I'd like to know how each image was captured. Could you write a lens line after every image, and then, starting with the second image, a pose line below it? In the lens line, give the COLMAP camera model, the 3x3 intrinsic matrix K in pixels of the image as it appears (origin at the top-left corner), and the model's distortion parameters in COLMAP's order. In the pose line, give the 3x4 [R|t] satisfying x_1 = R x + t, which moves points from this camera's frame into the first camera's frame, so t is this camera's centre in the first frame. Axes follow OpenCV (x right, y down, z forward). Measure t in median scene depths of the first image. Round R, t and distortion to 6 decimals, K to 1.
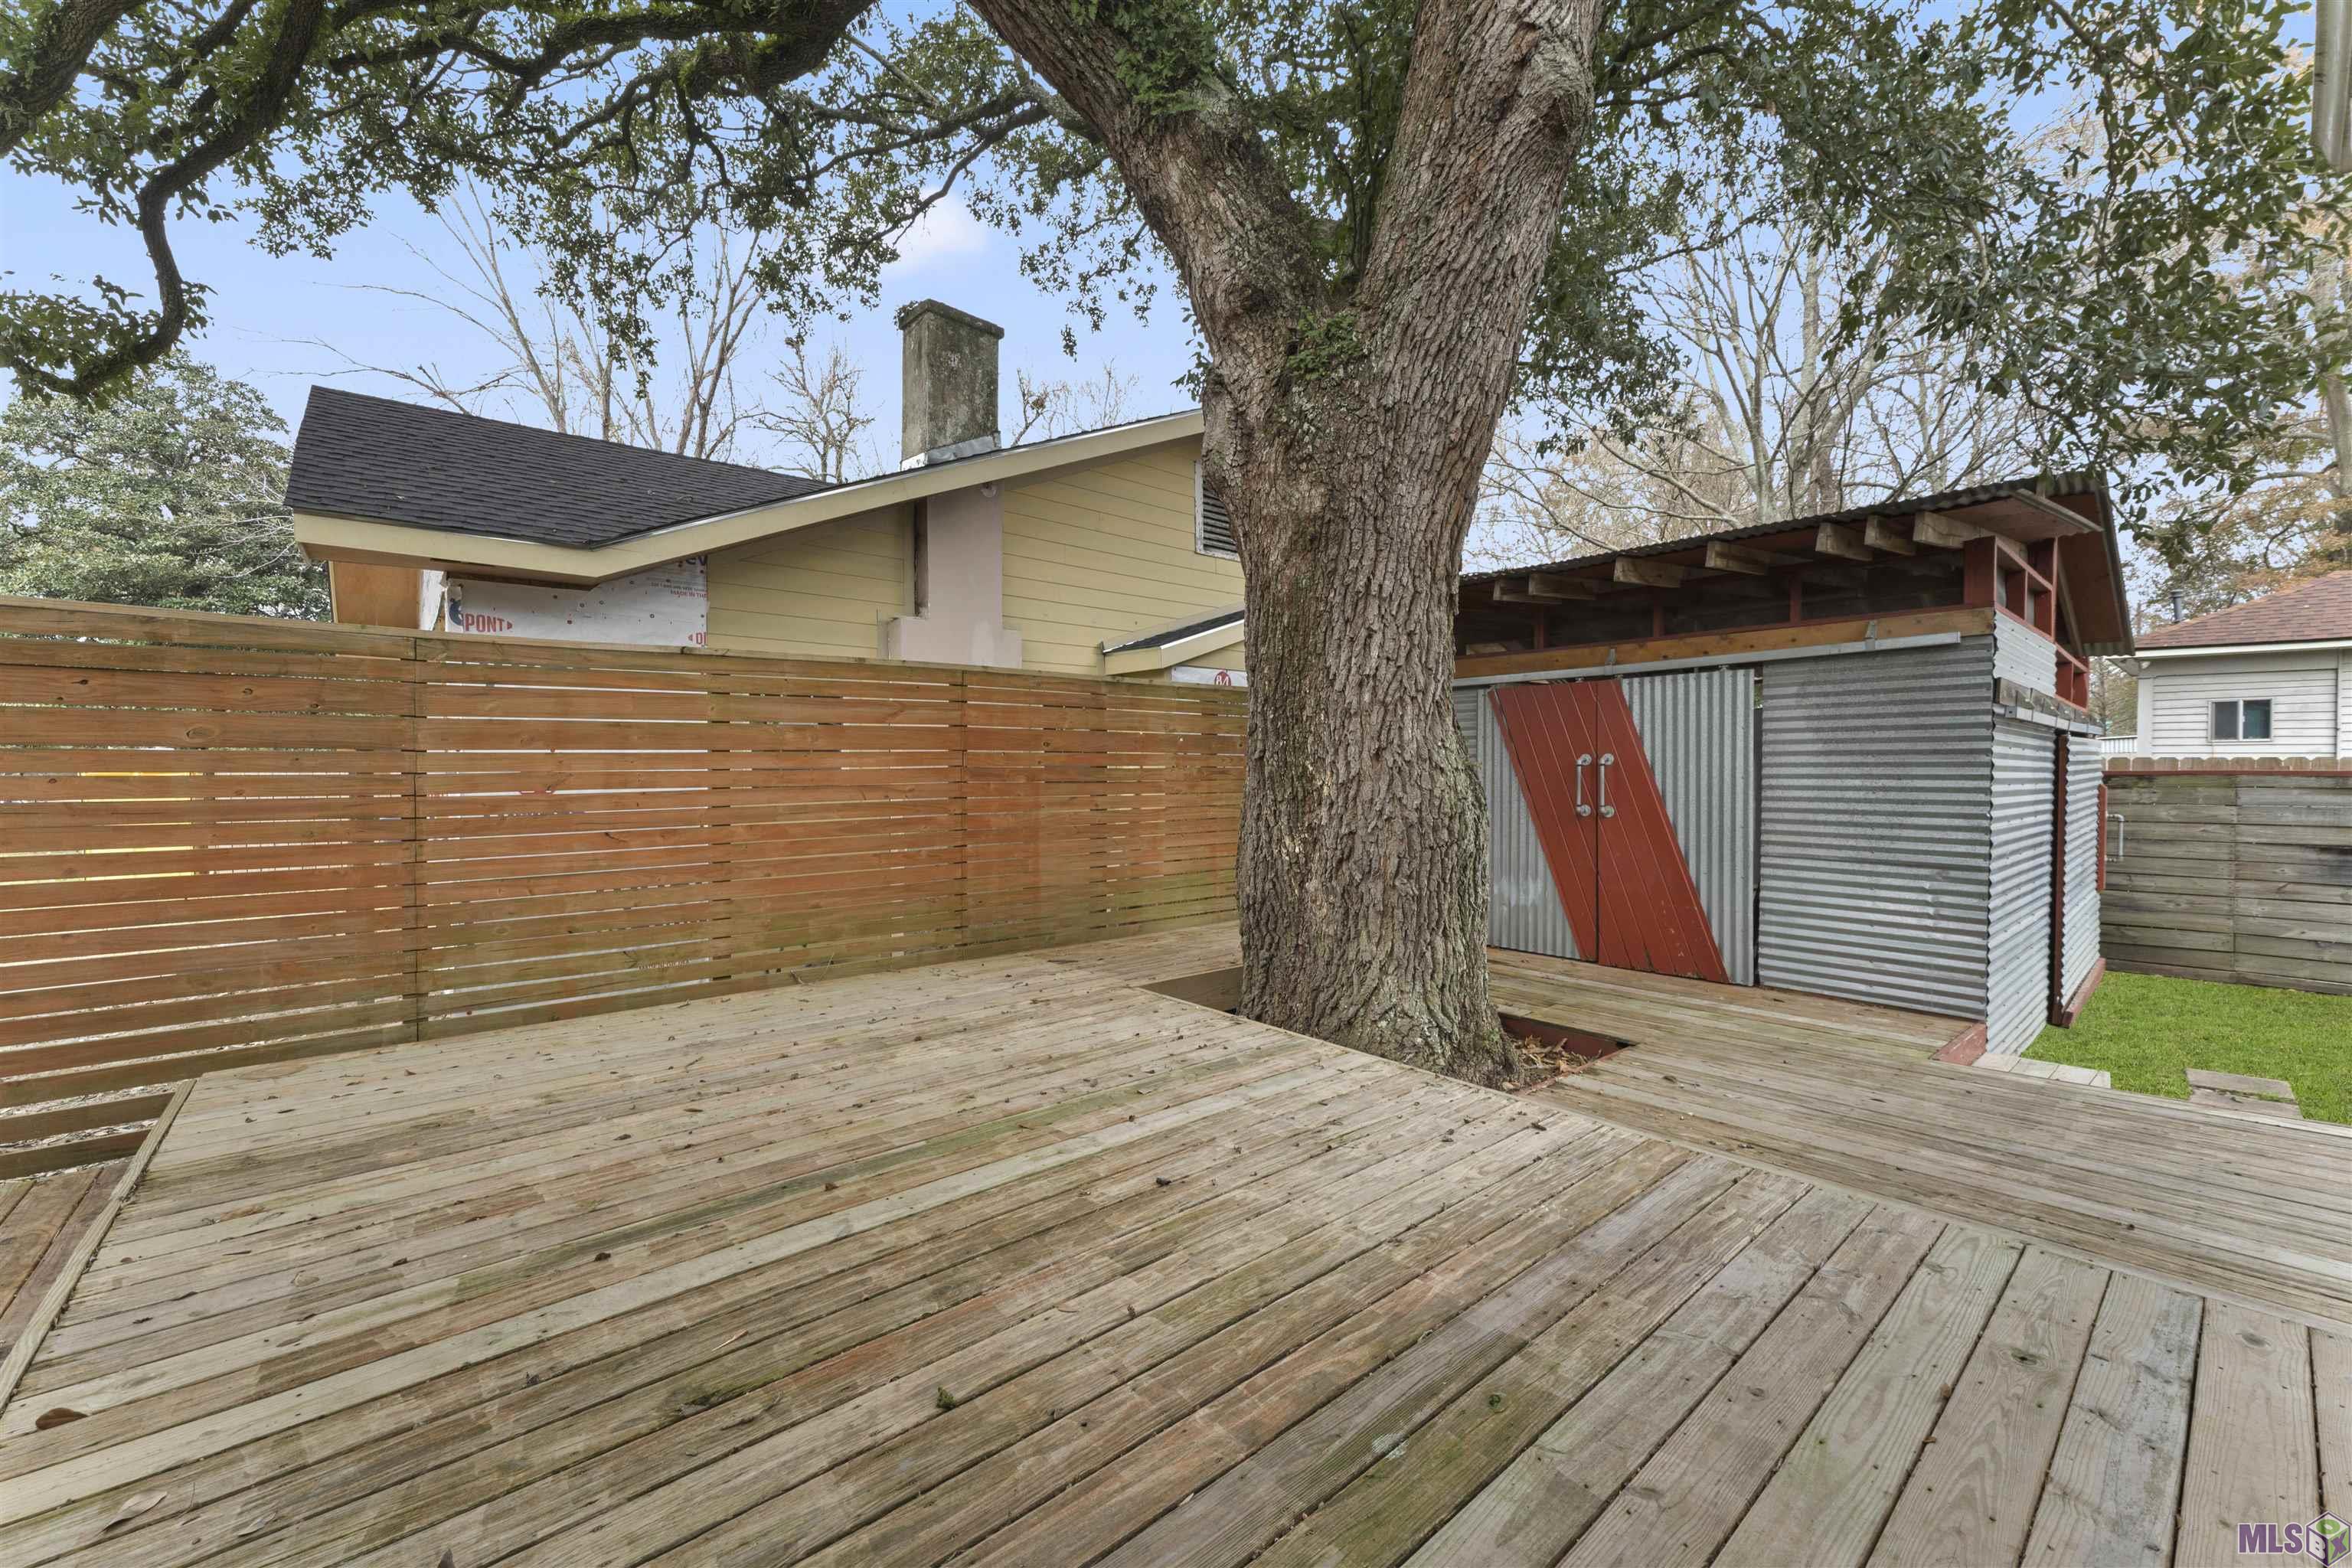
lens RADIAL K [[952.7, 0, 1168.3], [0, 952.7, 779.1], [0, 0, 1]] dist [0.000360, 0.000324]
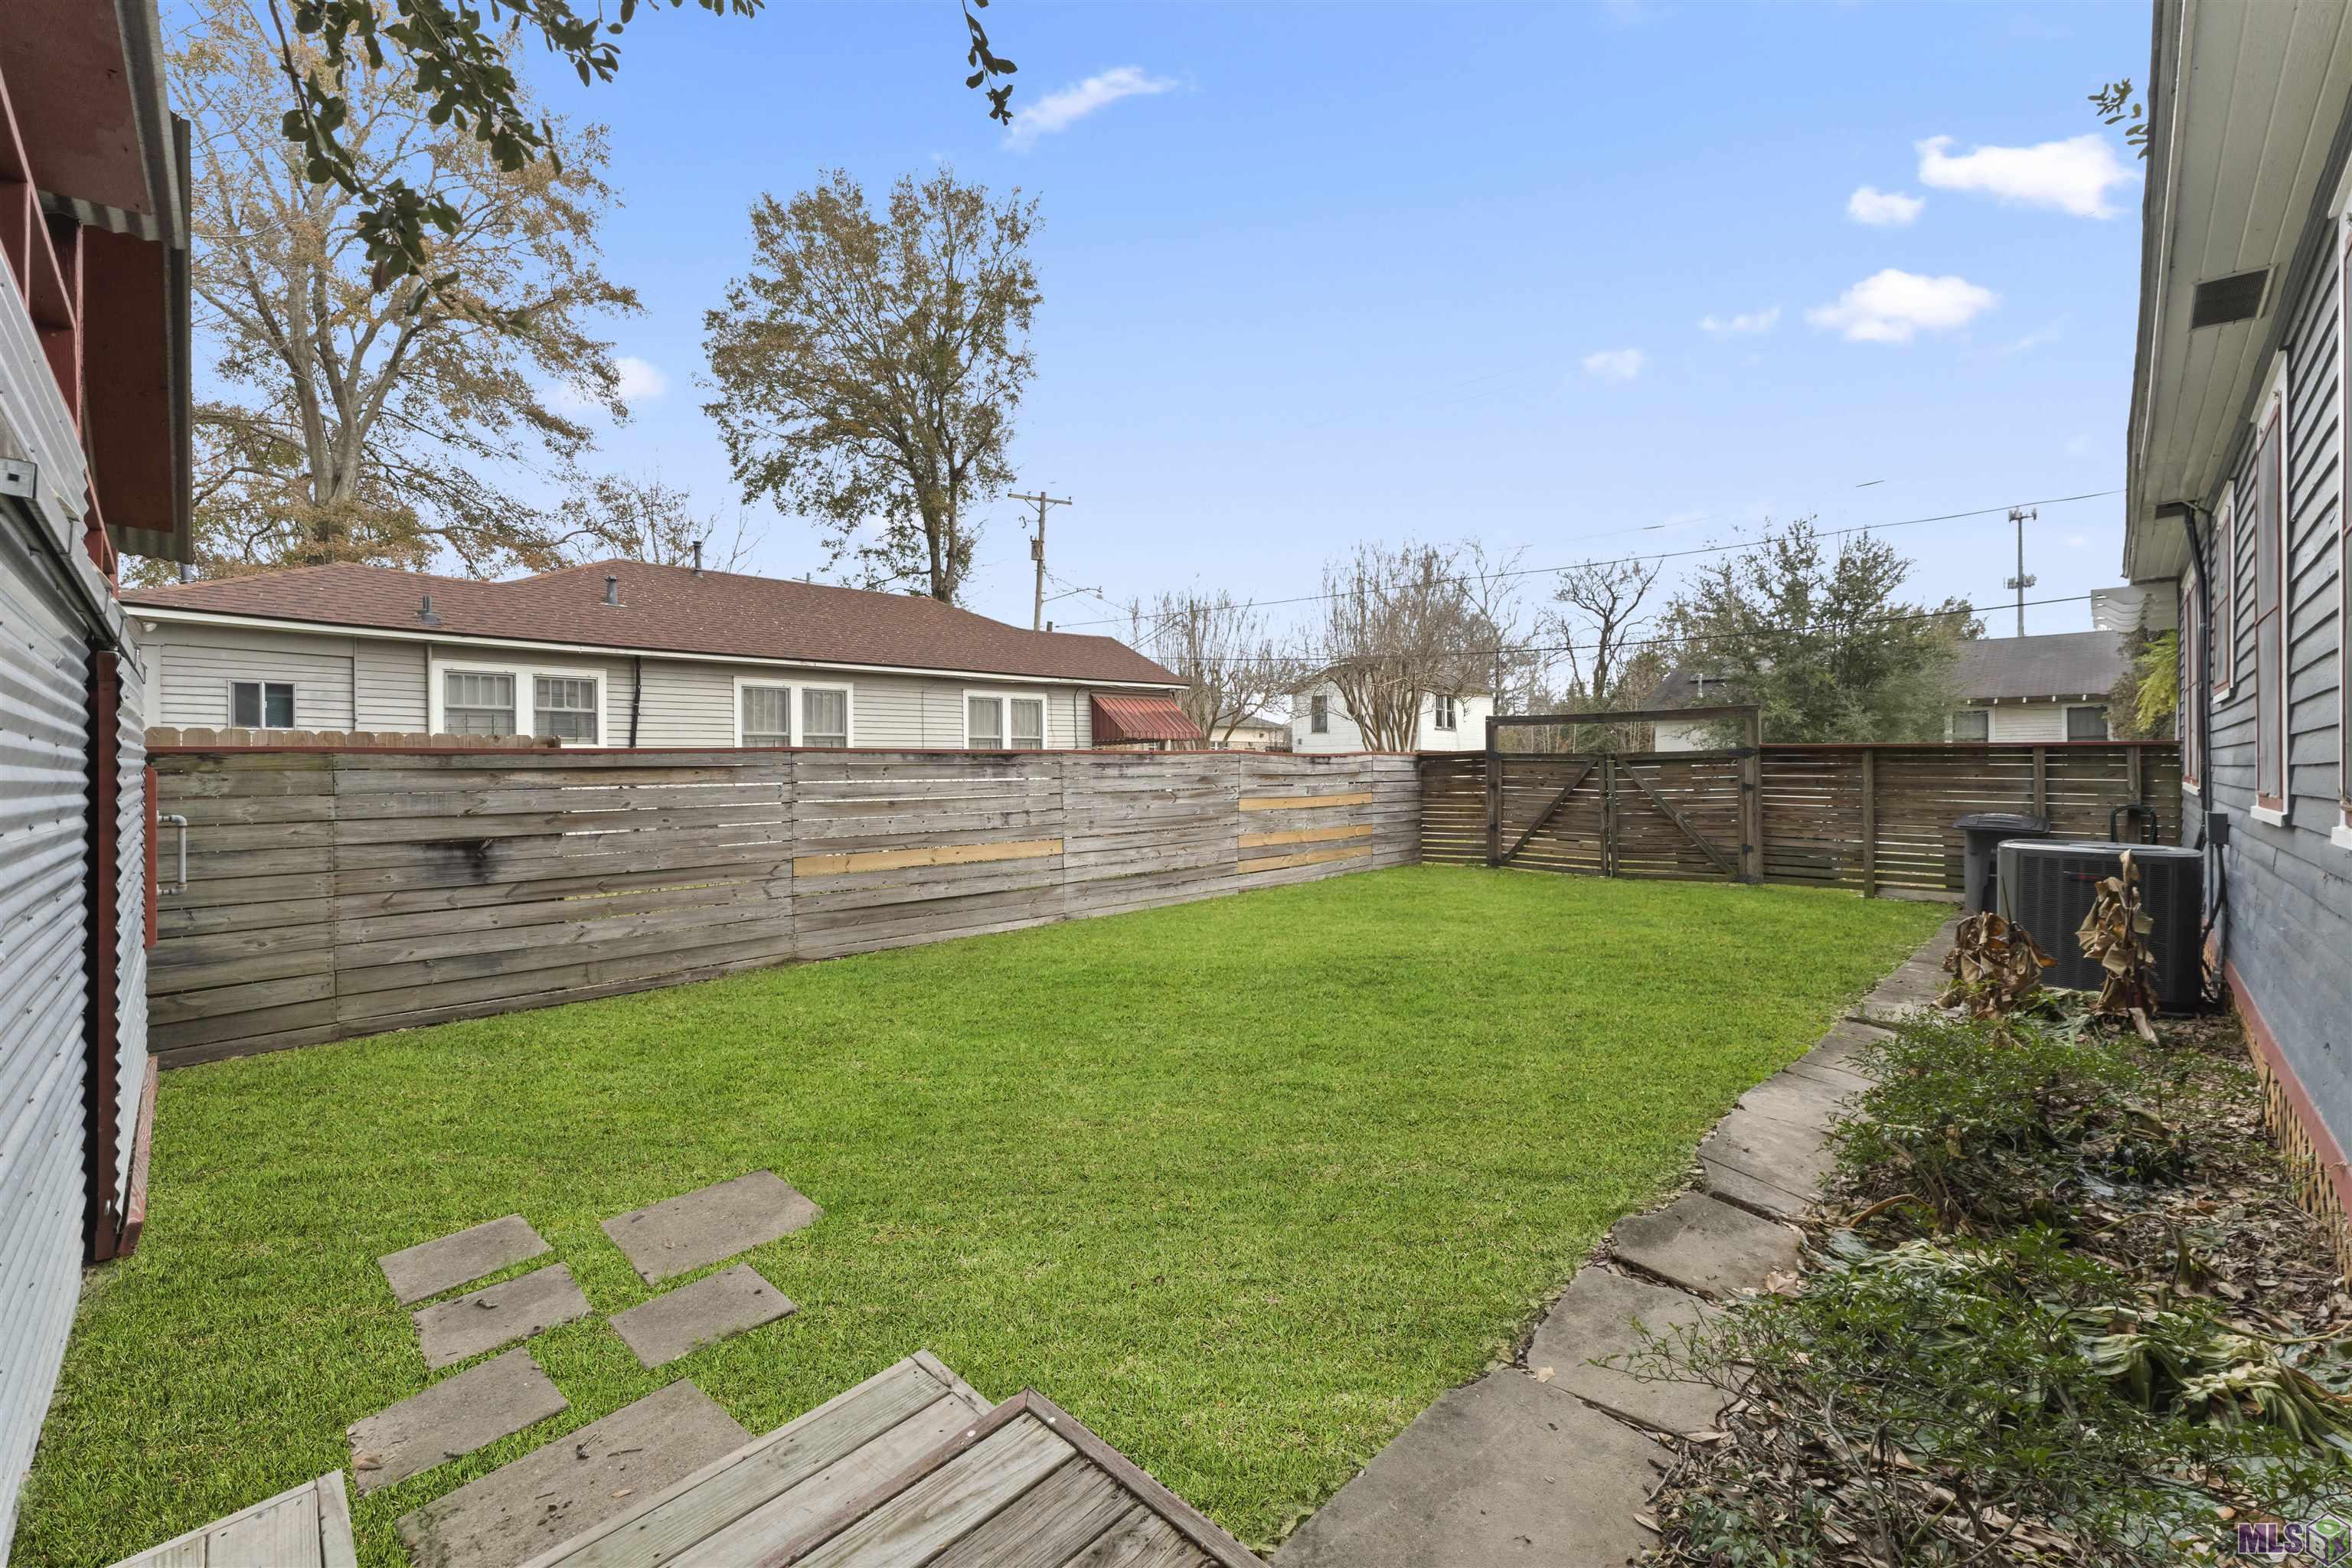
lens RADIAL K [[942.2, 0, 1180.2], [0, 942.2, 768.5], [0, 0, 1]] dist [-0.007935, -0.000095]
pose [[-0.085578, -0.000003, 0.996331, 0.349163], [0.020305, 0.999792, 0.001747, 0.019141], [-0.996125, 0.020380, -0.085560, 0.412574]]
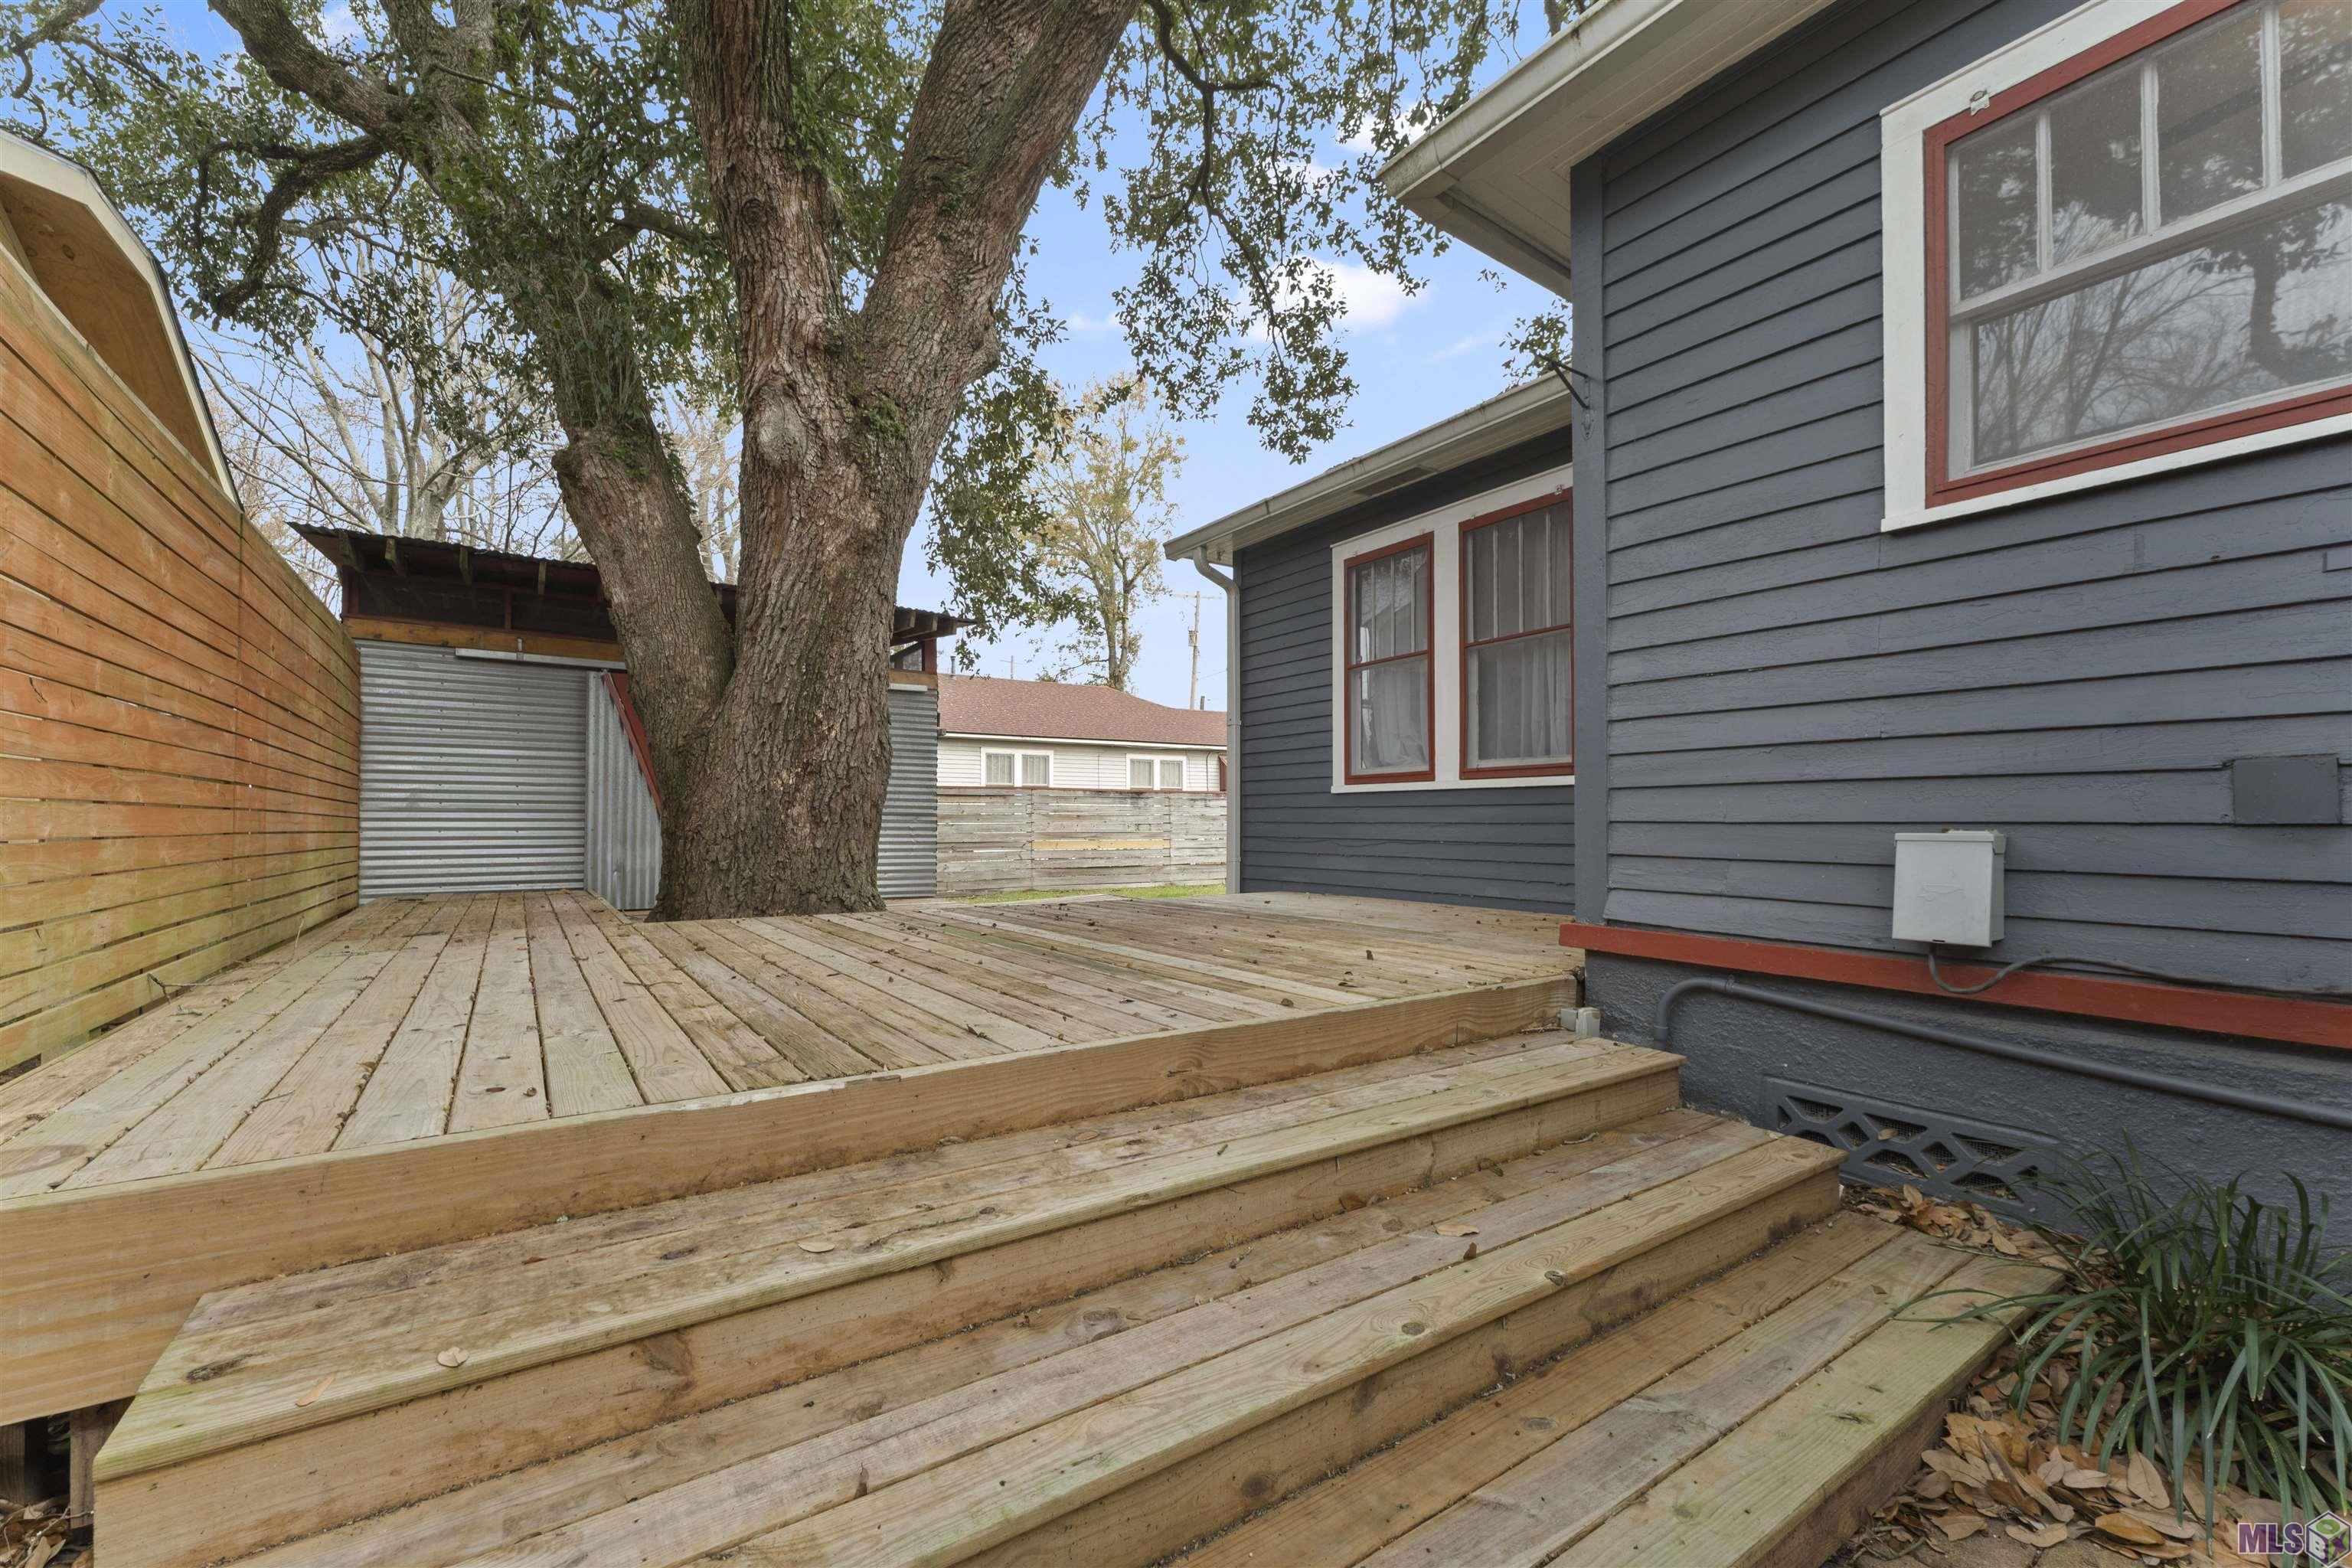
lens RADIAL K [[949.8, 0, 1176.4], [0, 949.8, 810.1], [0, 0, 1]] dist [-0.000095, 0.000060]
pose [[0.106977, 0.017058, 0.994115, -0.593931], [0.011632, 0.999763, -0.018407, 0.079704], [-0.994193, 0.013532, 0.106753, 0.214386]]
